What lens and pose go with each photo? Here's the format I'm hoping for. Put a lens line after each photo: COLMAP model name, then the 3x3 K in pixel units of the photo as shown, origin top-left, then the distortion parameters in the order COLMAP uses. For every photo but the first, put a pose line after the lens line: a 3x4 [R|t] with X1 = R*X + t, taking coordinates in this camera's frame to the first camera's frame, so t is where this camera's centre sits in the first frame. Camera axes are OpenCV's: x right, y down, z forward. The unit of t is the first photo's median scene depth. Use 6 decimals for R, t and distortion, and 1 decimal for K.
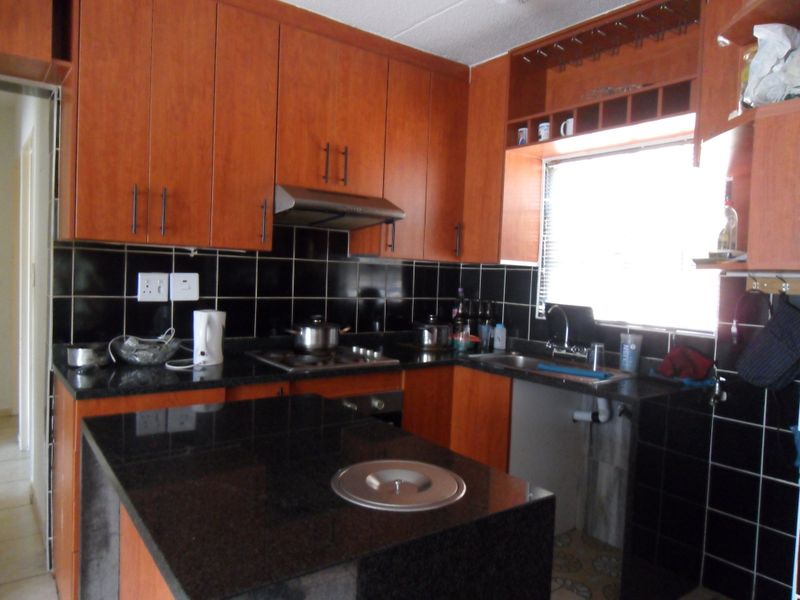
lens RADIAL K [[562.7, 0, 391.2], [0, 562.7, 300.0], [0, 0, 1]] dist [0.004873, -0.017281]
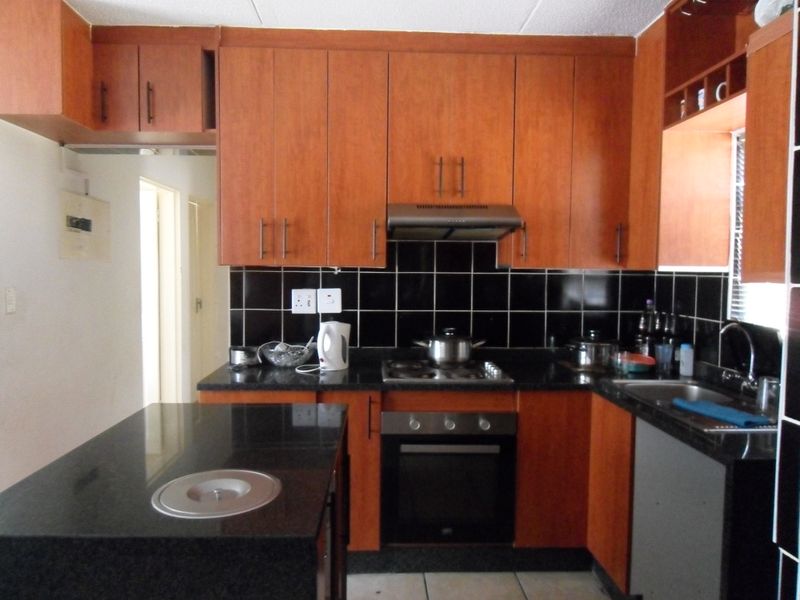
lens RADIAL K [[562.7, 0, 391.2], [0, 562.7, 300.0], [0, 0, 1]] dist [0.004873, -0.017281]
pose [[0.823596, -0.002798, -0.567170, 0.373248], [-0.003832, 0.999938, -0.010497, -0.013099], [0.567164, 0.010819, 0.823534, 0.123572]]
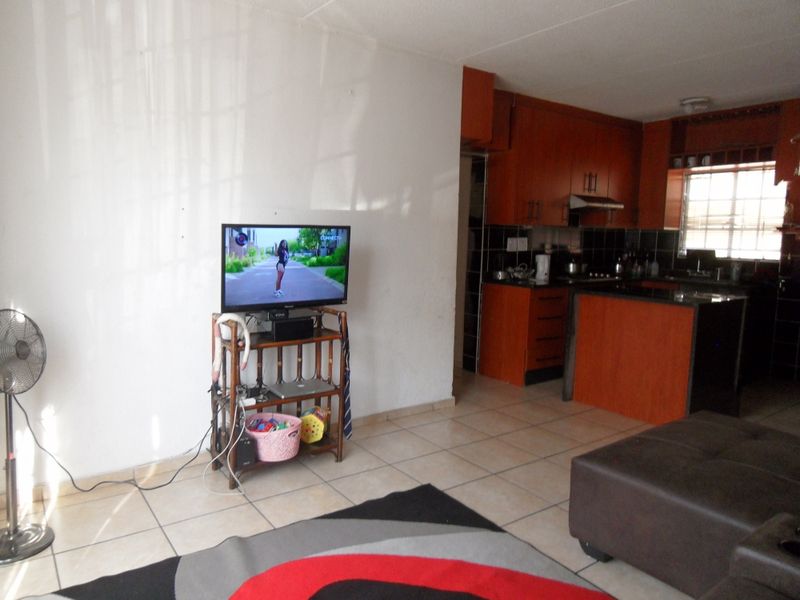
lens RADIAL K [[562.7, 0, 391.2], [0, 562.7, 300.0], [0, 0, 1]] dist [0.004873, -0.017281]
pose [[0.999565, -0.019484, -0.022161, -0.782428], [0.021015, 0.997250, 0.071073, 0.023481], [0.020715, -0.071507, 0.997225, -1.072765]]
